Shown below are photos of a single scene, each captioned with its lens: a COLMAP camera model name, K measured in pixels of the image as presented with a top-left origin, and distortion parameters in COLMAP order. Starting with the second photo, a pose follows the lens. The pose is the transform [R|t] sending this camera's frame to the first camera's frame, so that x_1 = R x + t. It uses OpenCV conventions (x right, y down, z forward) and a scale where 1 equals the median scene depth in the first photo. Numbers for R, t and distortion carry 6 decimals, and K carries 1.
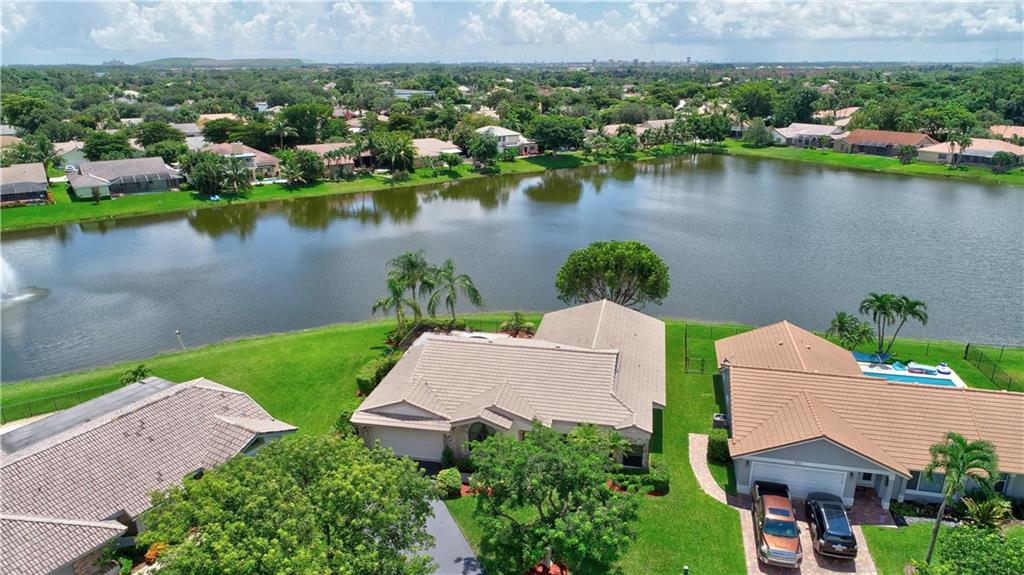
lens RADIAL K [[684.3, 0, 509.4], [0, 684.3, 288.3], [0, 0, 1]] dist [0.000974, 0.000668]
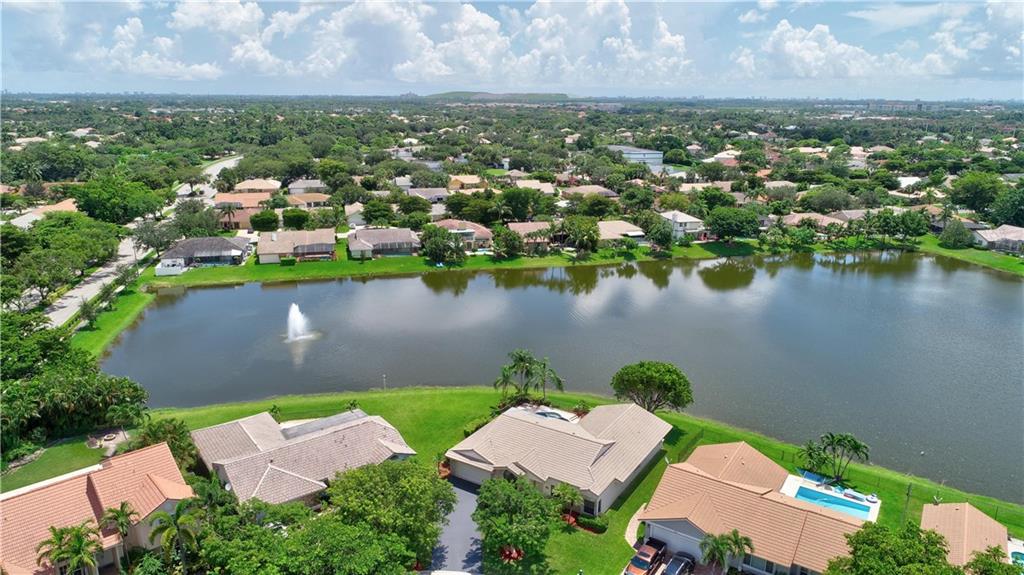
lens RADIAL K [[684.3, 0, 509.4], [0, 684.3, 288.3], [0, 0, 1]] dist [0.000974, 0.000668]
pose [[0.934689, 0.107264, -0.338896, 0.365767], [-0.122241, 0.992232, -0.023093, -0.165058], [0.333786, 0.063012, 0.940541, -0.497723]]
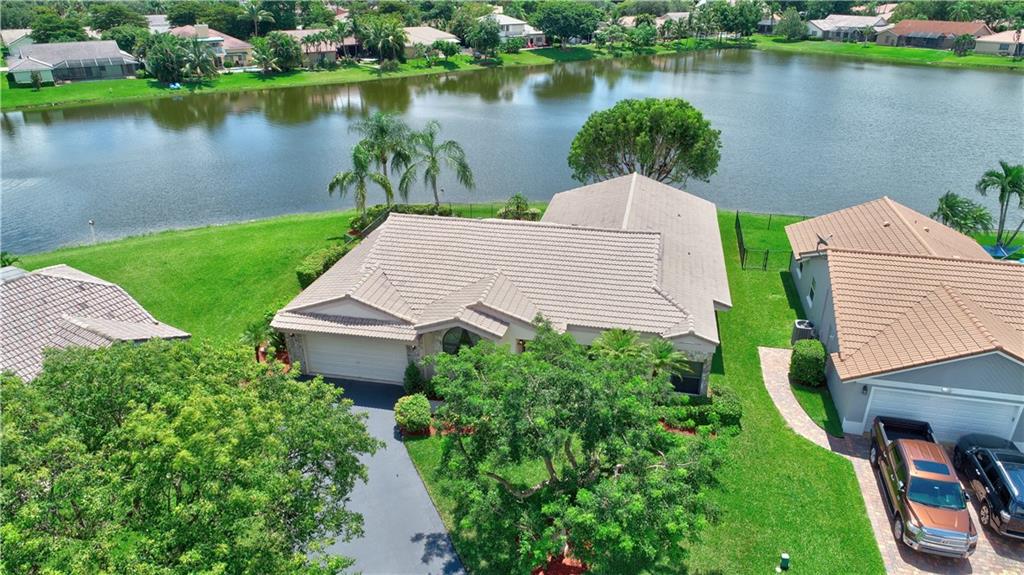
lens RADIAL K [[684.3, 0, 509.4], [0, 684.3, 288.3], [0, 0, 1]] dist [0.000974, 0.000668]
pose [[0.999965, 0.004352, -0.007169, 0.007913], [-0.003528, 0.993793, 0.111189, 0.060104], [0.007608, -0.111160, 0.993773, 0.245132]]
